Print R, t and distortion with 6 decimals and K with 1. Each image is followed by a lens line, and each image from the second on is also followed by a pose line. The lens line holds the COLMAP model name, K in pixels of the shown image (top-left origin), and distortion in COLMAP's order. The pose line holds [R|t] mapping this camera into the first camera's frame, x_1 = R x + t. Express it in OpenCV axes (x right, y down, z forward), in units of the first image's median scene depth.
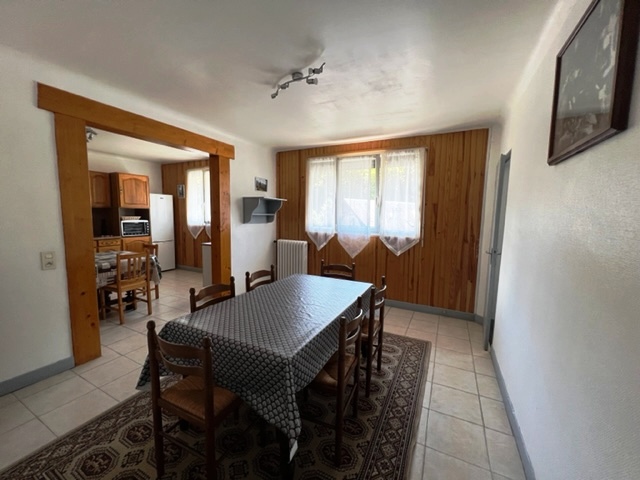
lens RADIAL K [[254.0, 0, 330.9], [0, 254.0, 241.7], [0, 0, 1]] dist [-0.010242, -0.000100]
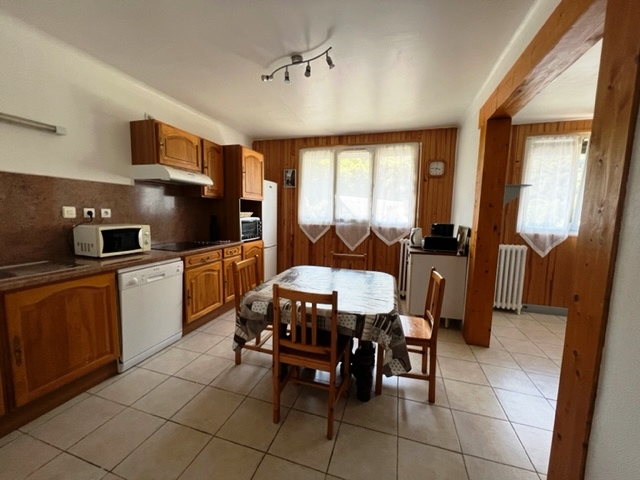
lens RADIAL K [[239.9, 0, 332.4], [0, 239.9, 236.3], [0, 0, 1]] dist [-0.001436, -0.000090]
pose [[0.985978, -0.019082, 0.165780, -0.606427], [0.015344, 0.999599, 0.023800, -0.042881], [-0.166168, -0.020923, 0.985875, 0.292599]]
